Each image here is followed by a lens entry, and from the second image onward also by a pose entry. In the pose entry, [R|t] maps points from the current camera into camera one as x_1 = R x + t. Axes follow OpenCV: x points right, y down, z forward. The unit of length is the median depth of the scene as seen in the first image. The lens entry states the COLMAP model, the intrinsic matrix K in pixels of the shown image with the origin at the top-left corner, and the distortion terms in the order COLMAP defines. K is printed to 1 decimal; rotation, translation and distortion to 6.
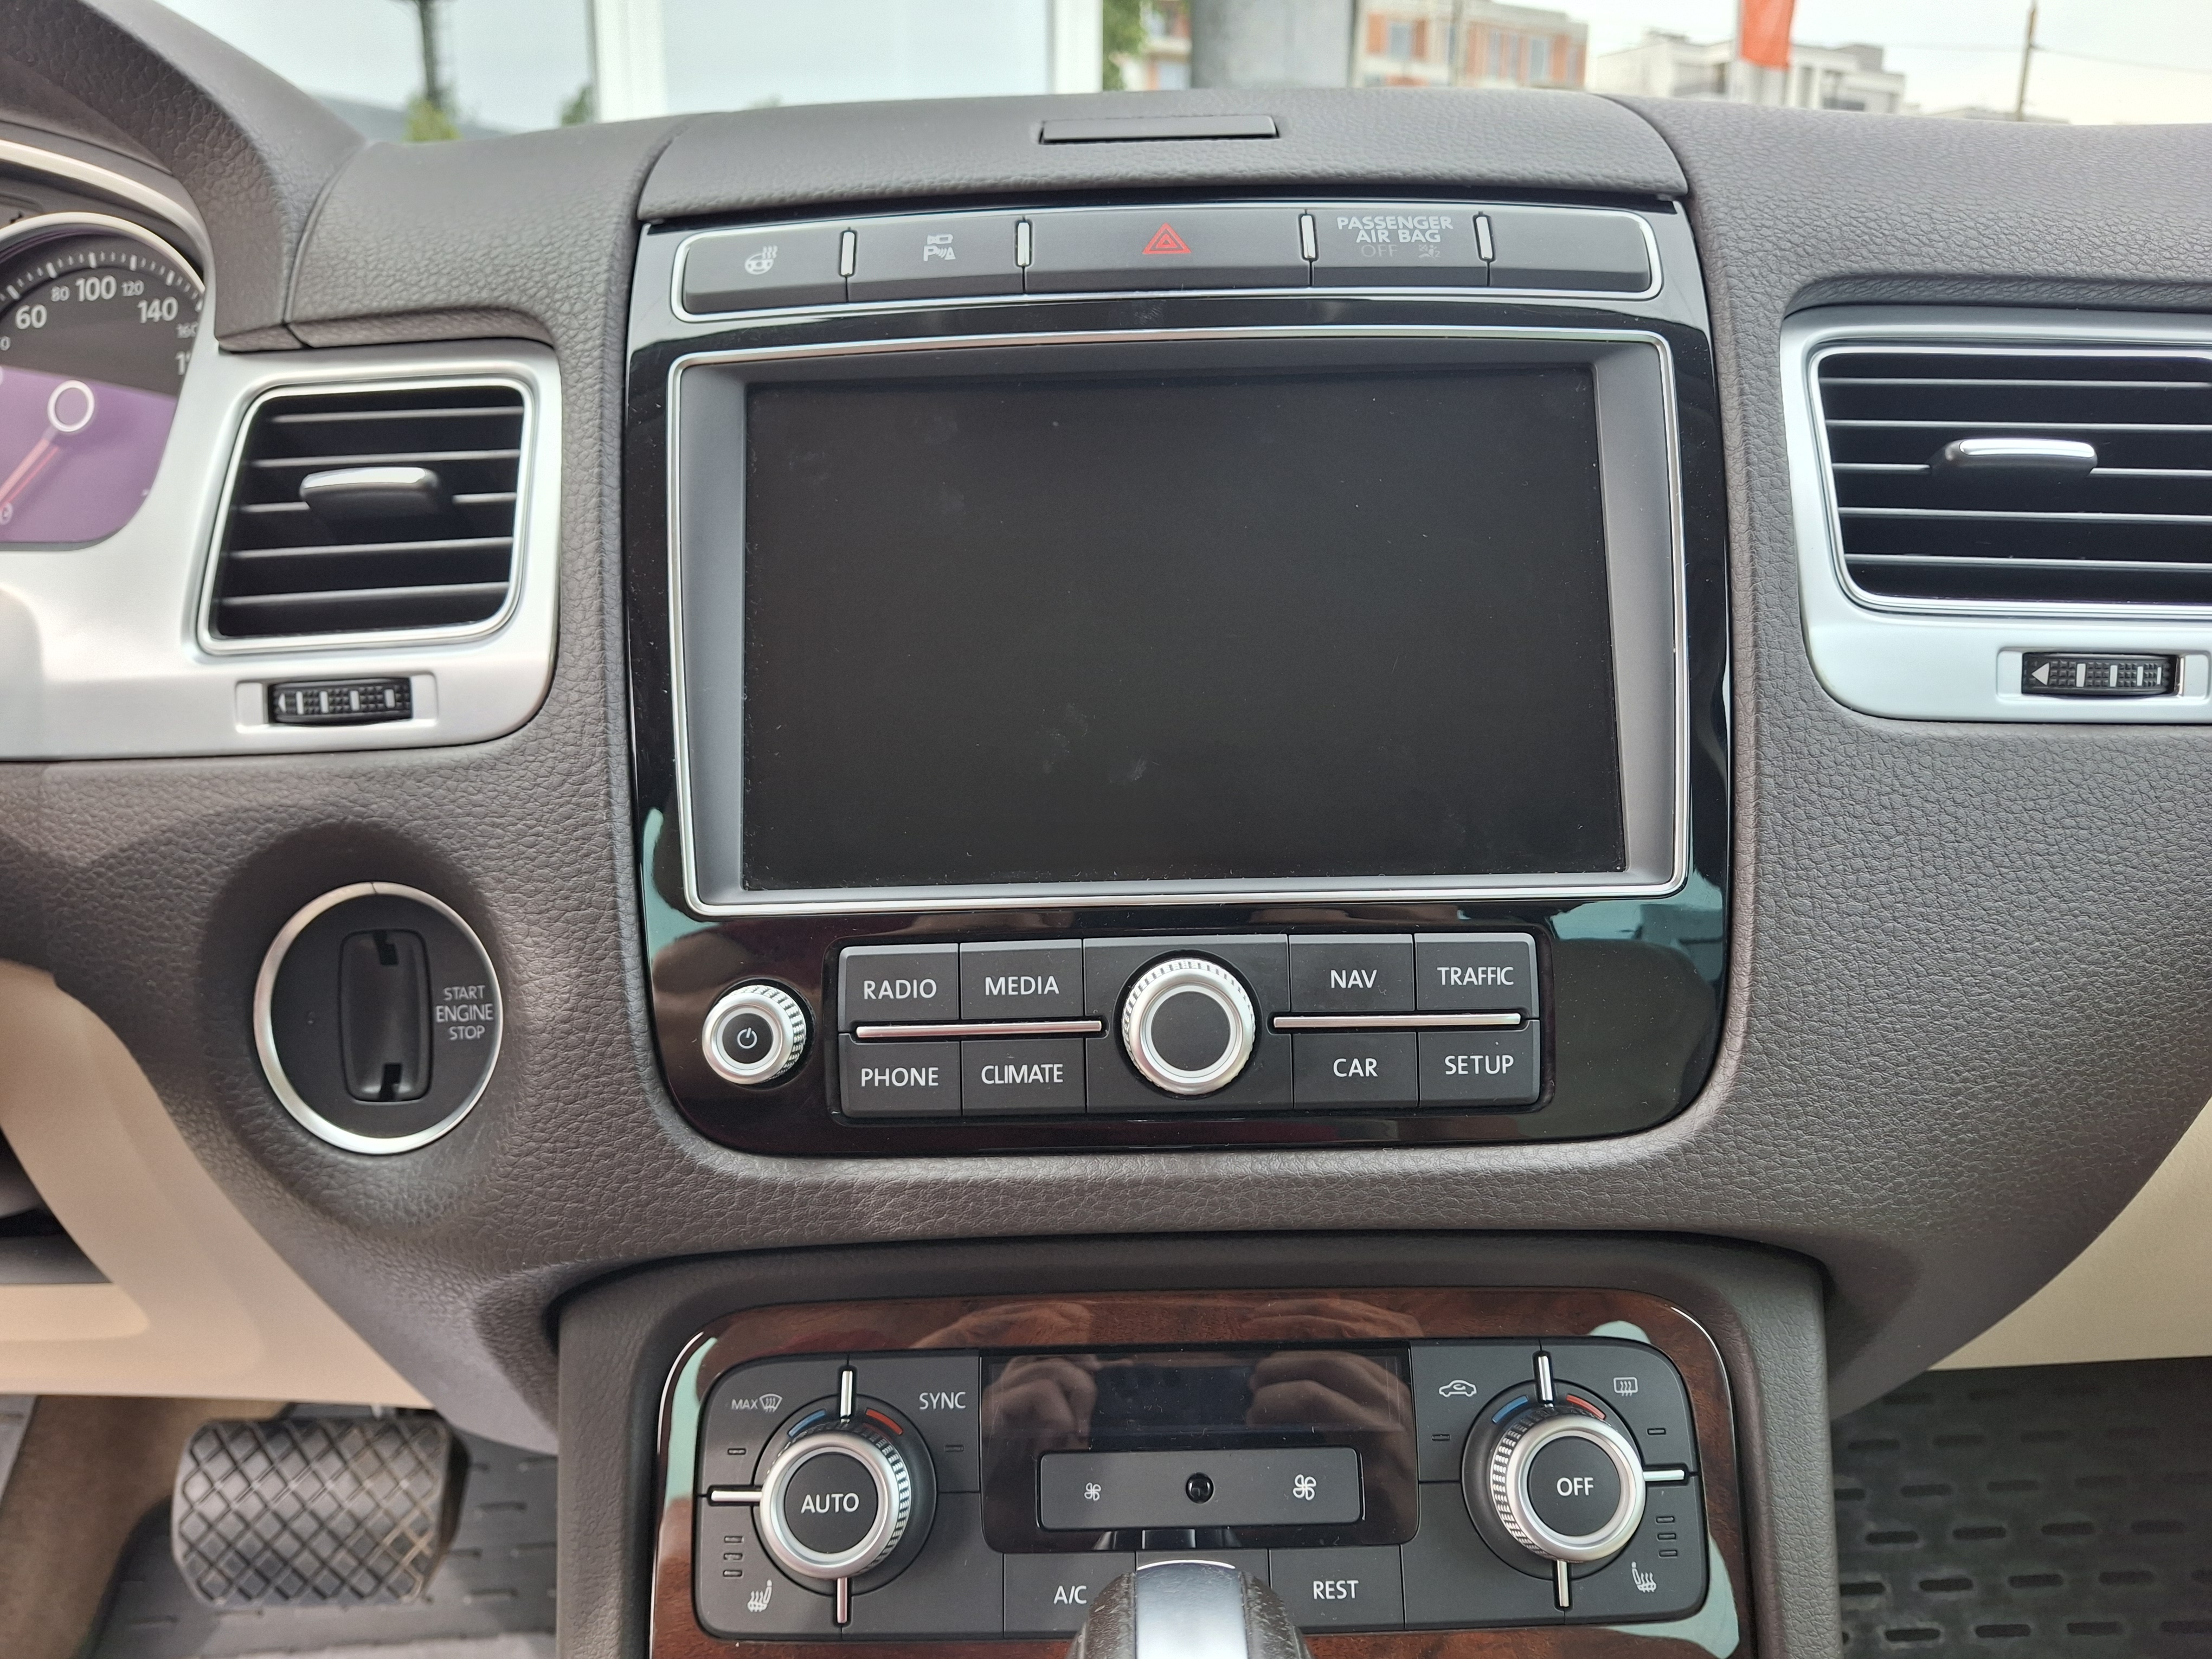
lens RADIAL K [[1629.3, 0, 1104.6], [0, 1629.3, 863.3], [0, 0, 1]] dist [0.050650, -0.086647]
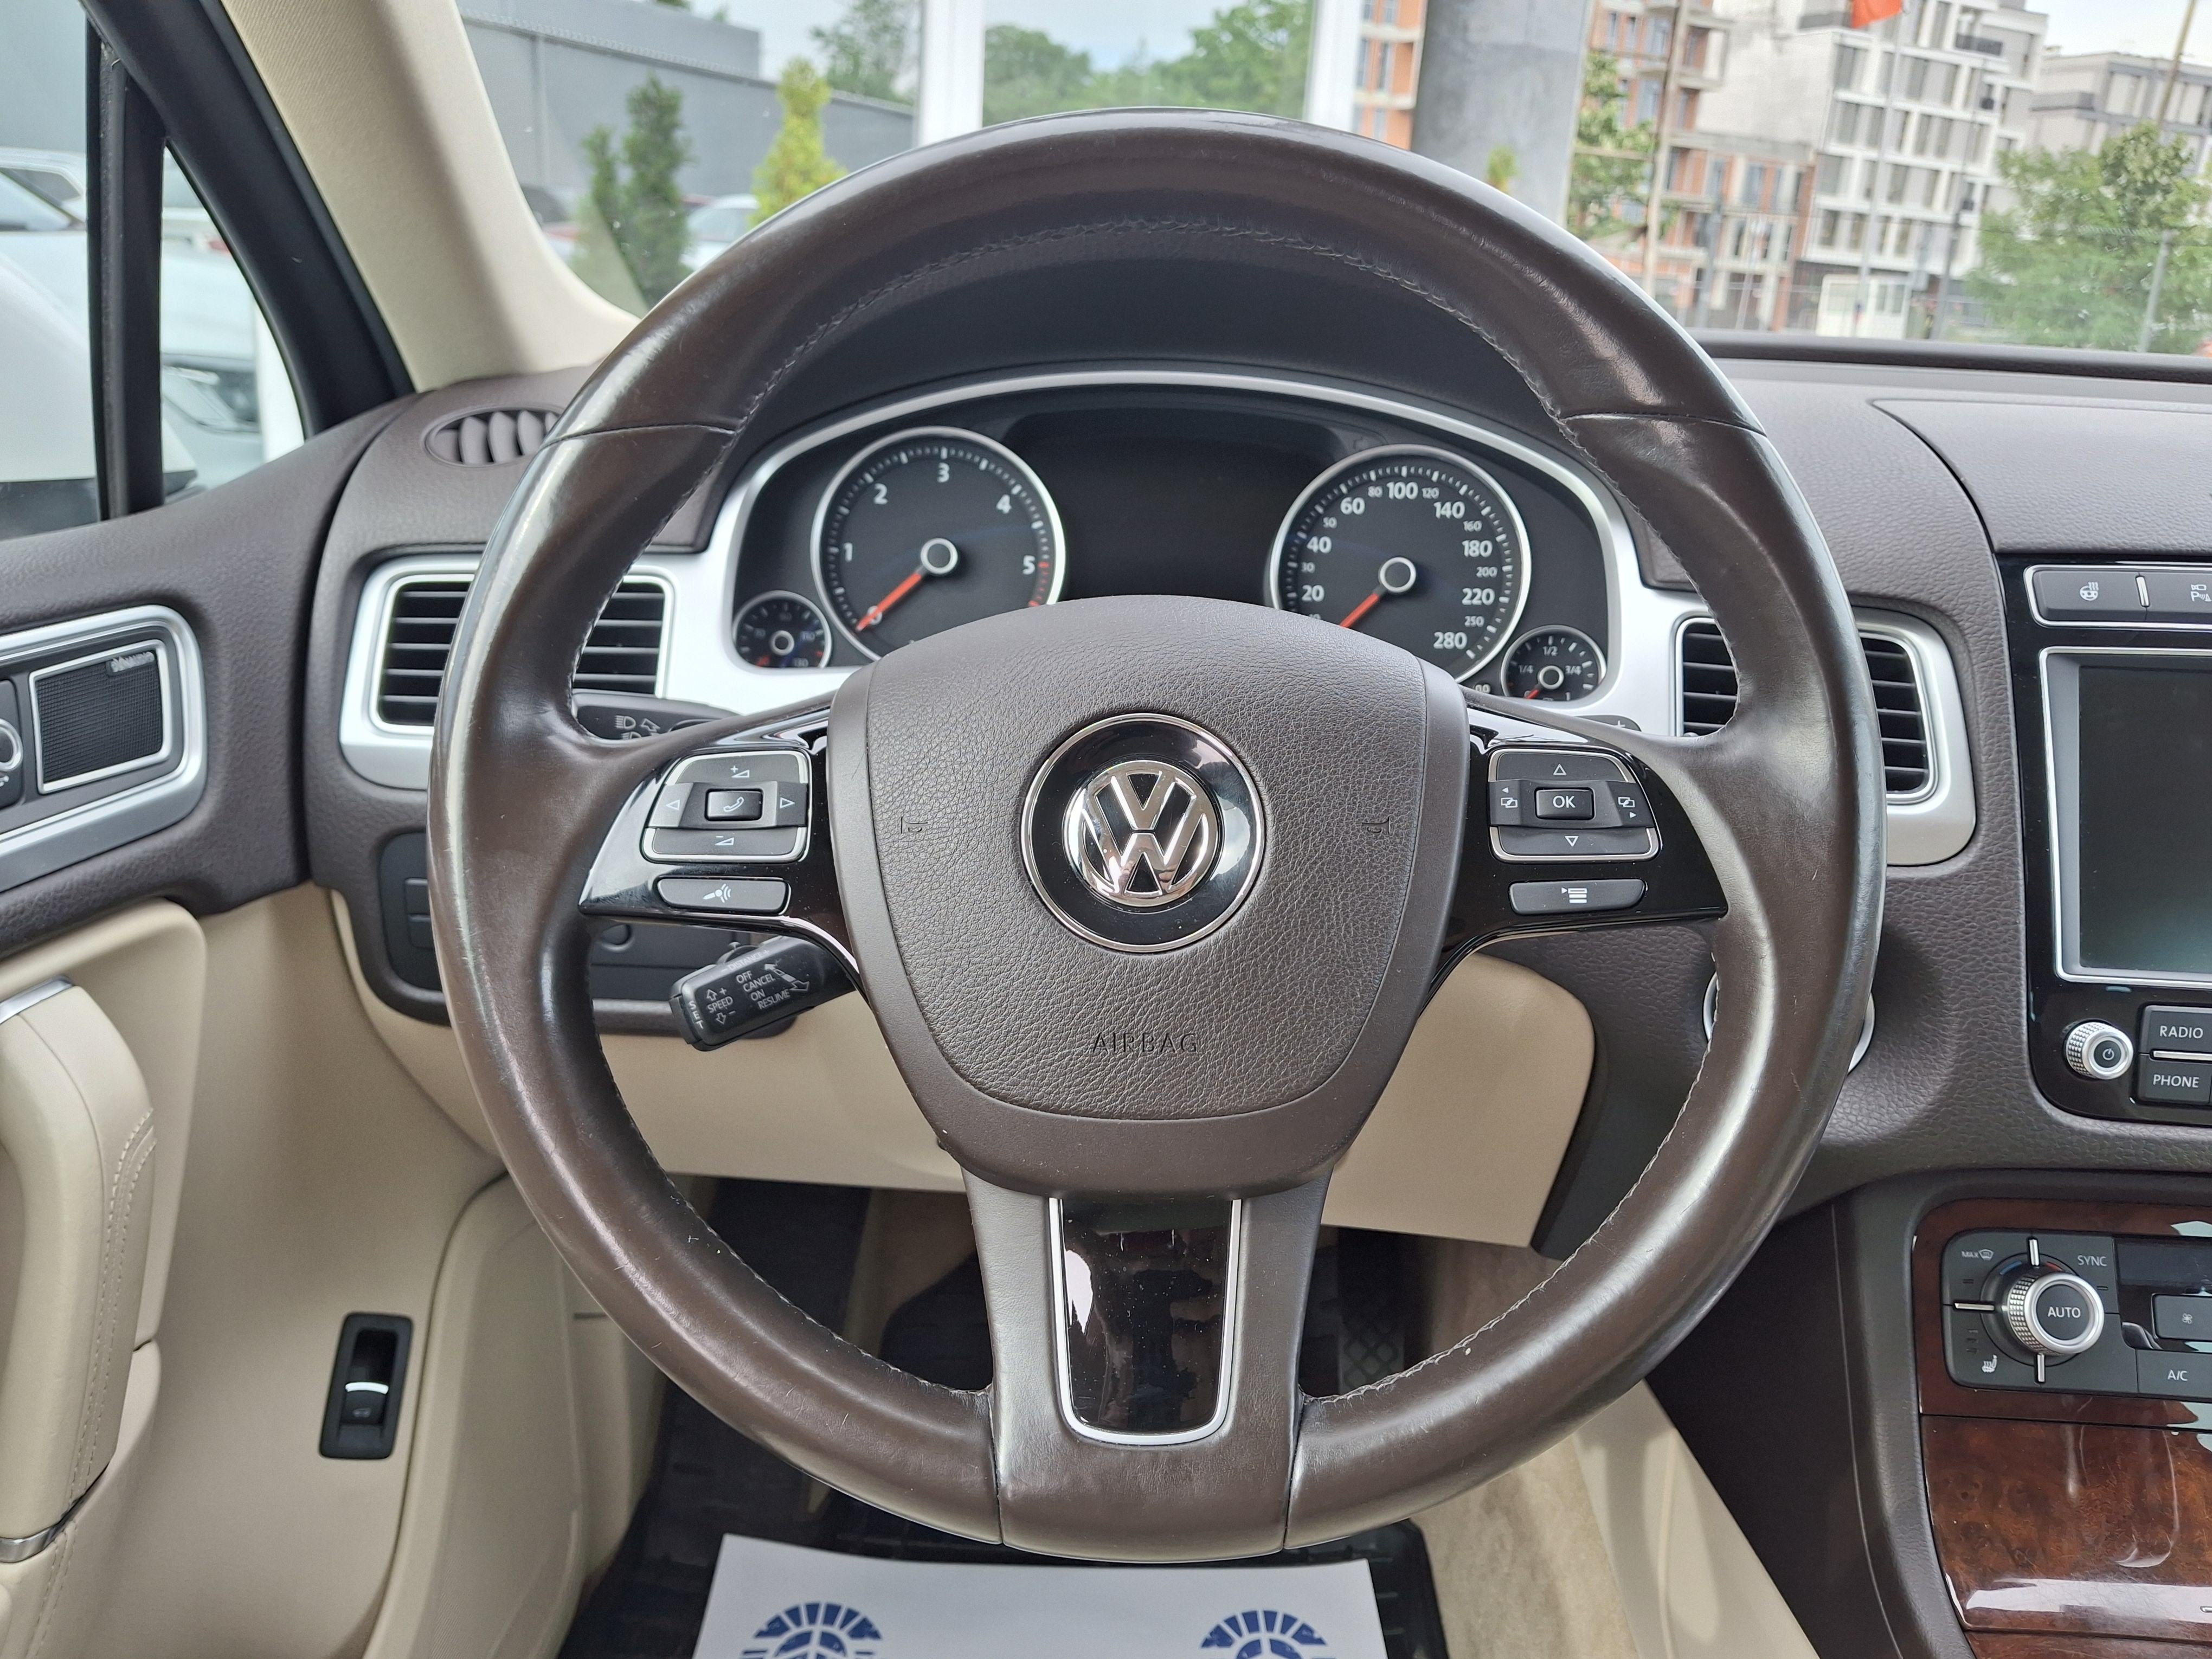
lens RADIAL K [[1634.3, 0, 1095.2], [0, 1634.3, 857.7], [0, 0, 1]] dist [0.086357, -0.129164]
pose [[0.996927, 0.073003, -0.028399, -1.126951], [-0.071278, 0.995790, 0.057626, -0.111963], [0.032487, -0.055425, 0.997934, -0.725887]]
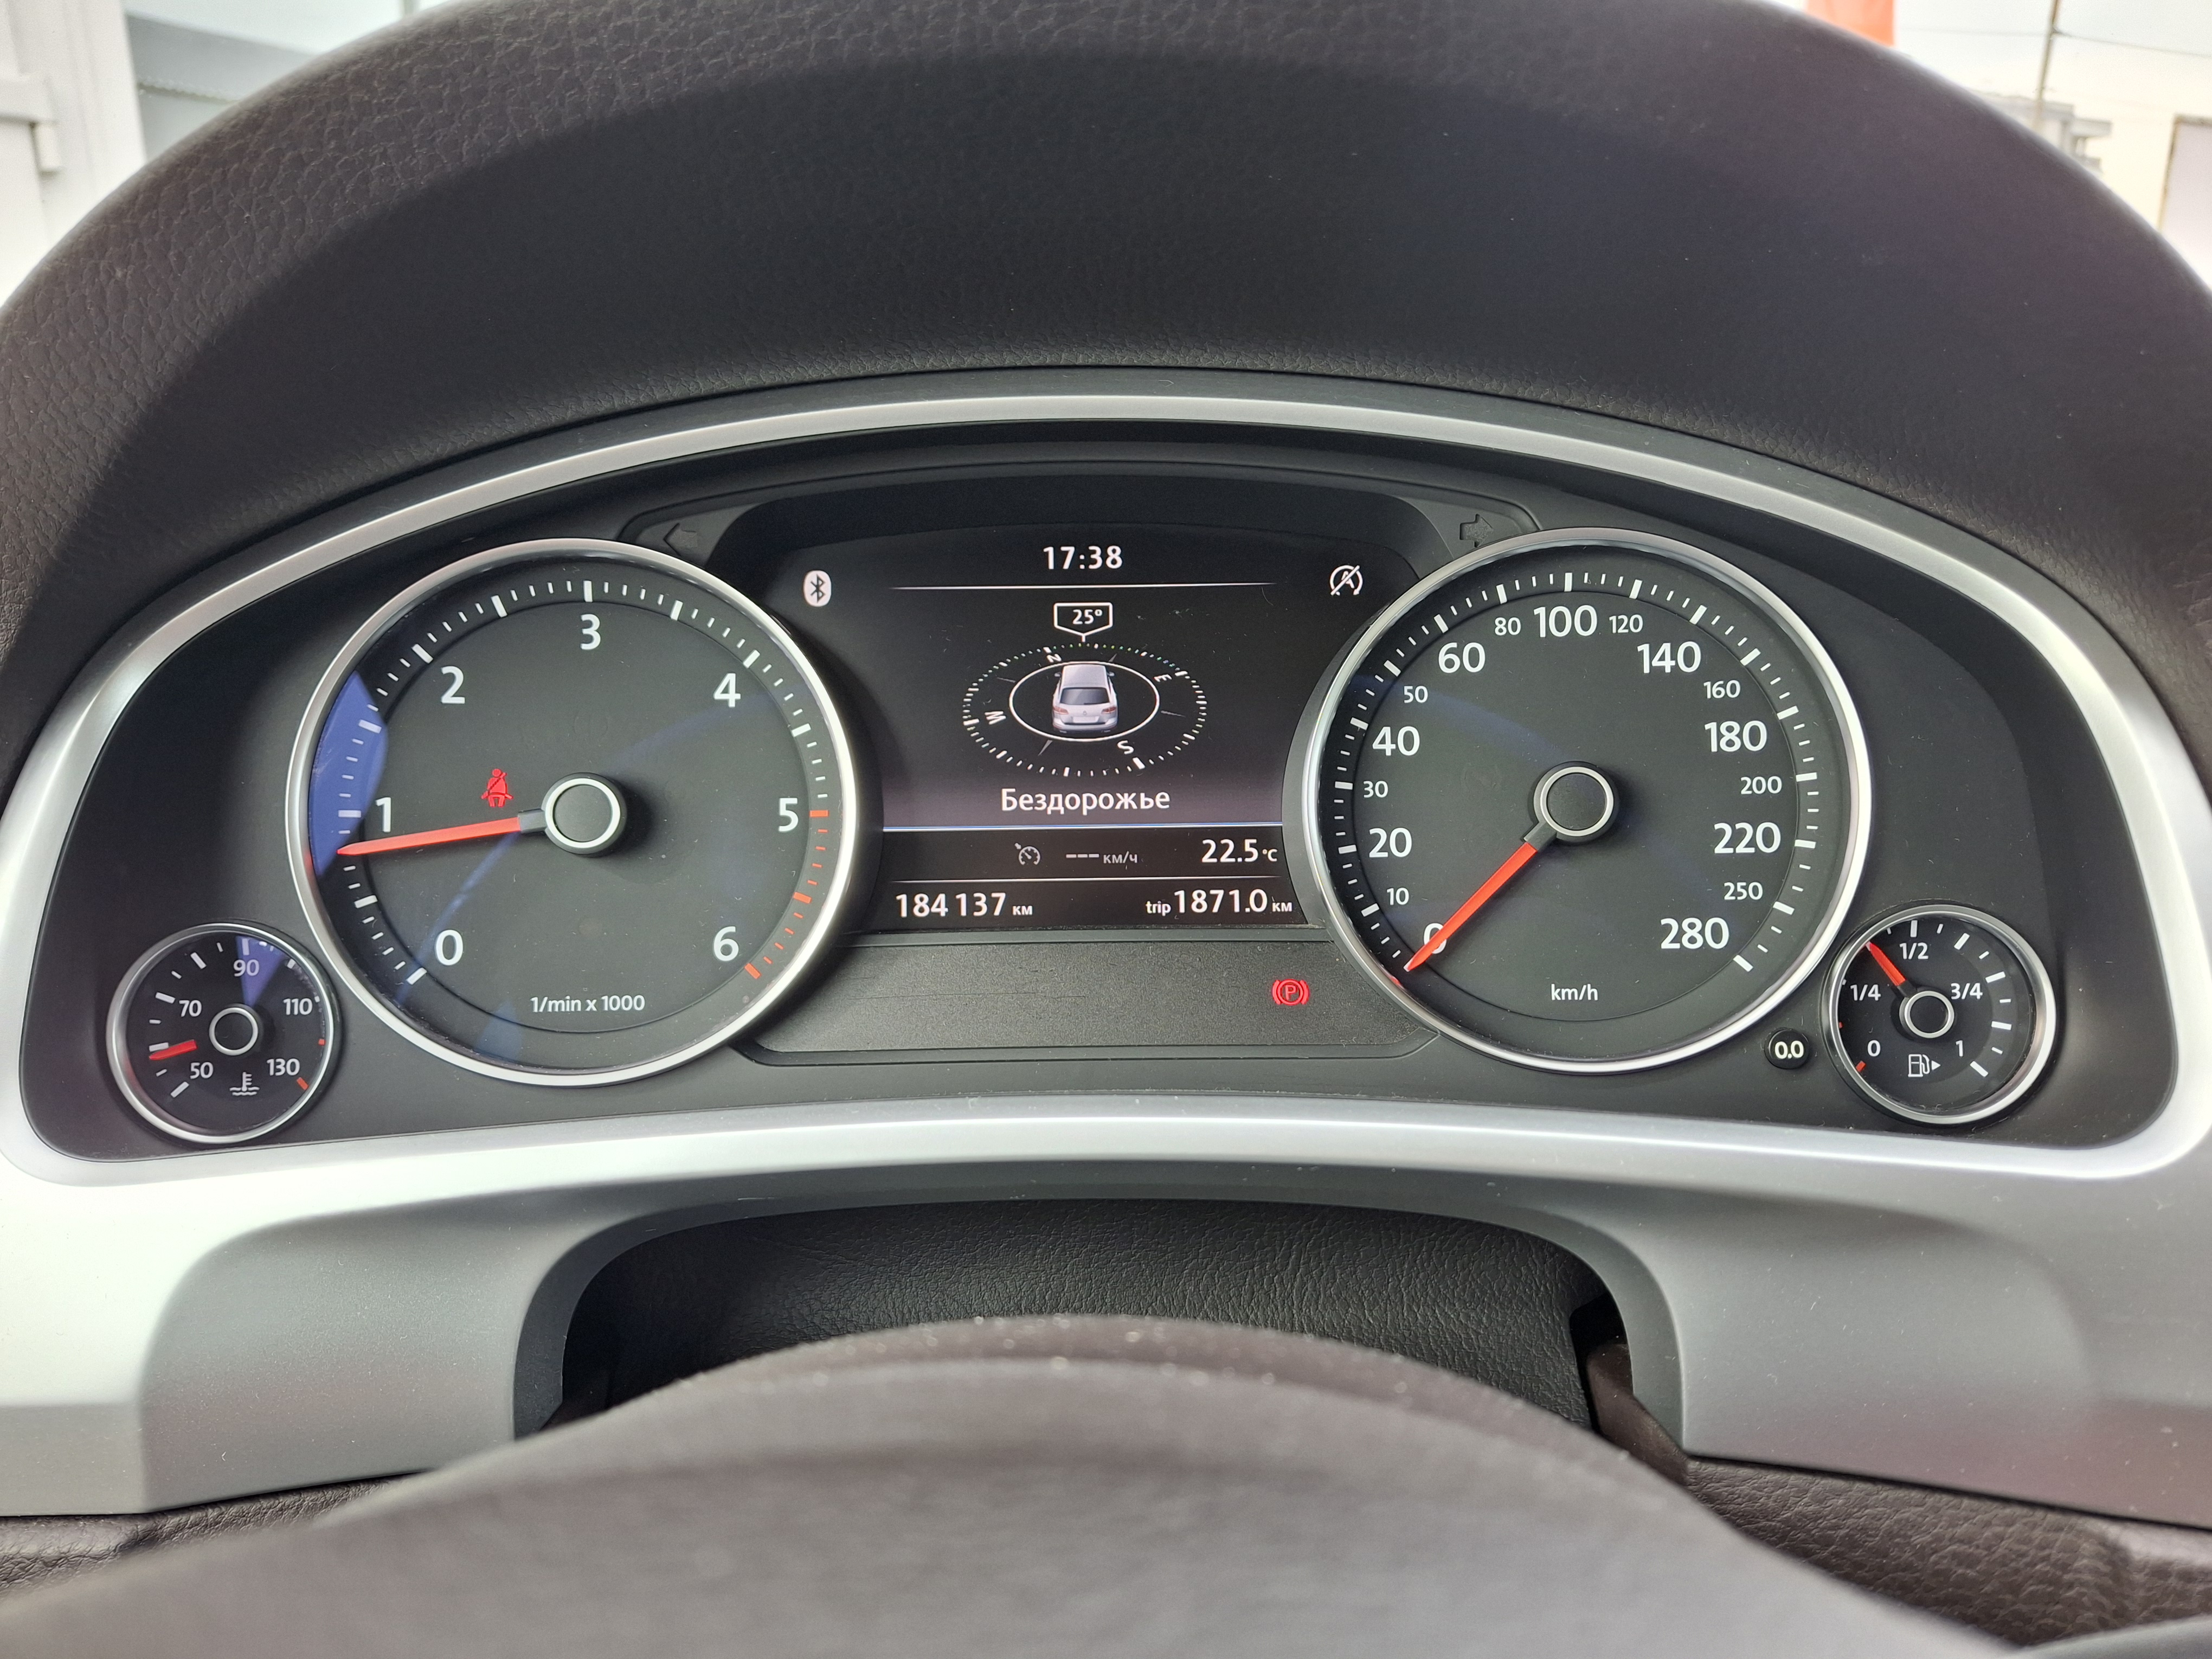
lens RADIAL K [[1629.3, 0, 1104.6], [0, 1629.3, 863.3], [0, 0, 1]] dist [0.050650, -0.086647]
pose [[0.999890, 0.014317, 0.003866, -1.110691], [-0.014369, 0.999802, 0.013759, -0.343404], [-0.003668, -0.013813, 0.999898, 0.390459]]
